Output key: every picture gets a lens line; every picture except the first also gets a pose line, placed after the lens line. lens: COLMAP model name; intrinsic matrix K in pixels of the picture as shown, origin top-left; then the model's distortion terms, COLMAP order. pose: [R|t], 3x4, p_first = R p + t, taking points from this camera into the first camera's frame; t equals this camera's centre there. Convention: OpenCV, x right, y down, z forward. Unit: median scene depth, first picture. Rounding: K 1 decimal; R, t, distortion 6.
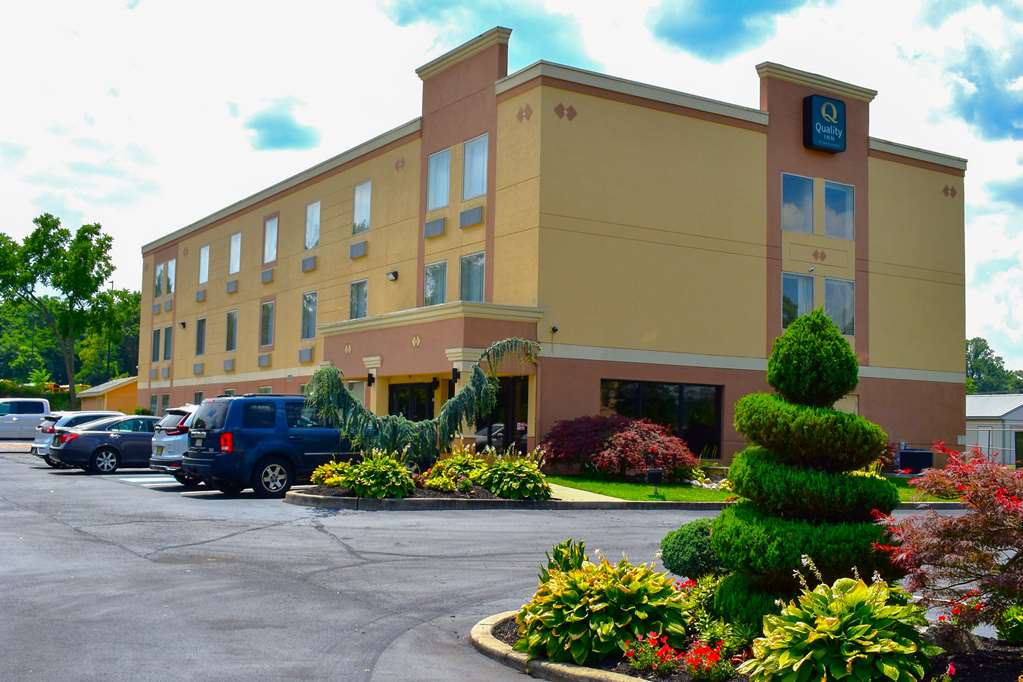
lens RADIAL K [[1215.7, 0, 511.9], [0, 1215.7, 342.2], [0, 0, 1]] dist [-0.102581, 0.000000]
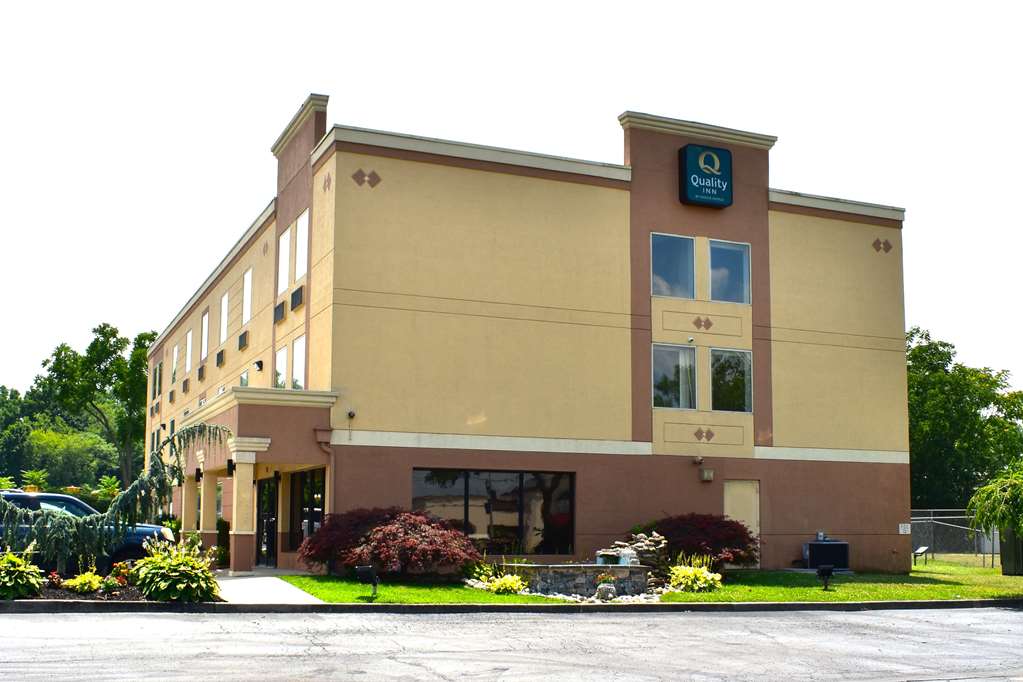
lens RADIAL K [[1215.7, 0, 505.1], [0, 1215.7, 390.5], [0, 0, 1]] dist [-0.102581, 0.000000]
pose [[0.987632, -0.035072, -0.152814, 0.249088], [0.028569, 0.998599, -0.044546, 0.013263], [0.154162, 0.039629, 0.987251, 0.099903]]
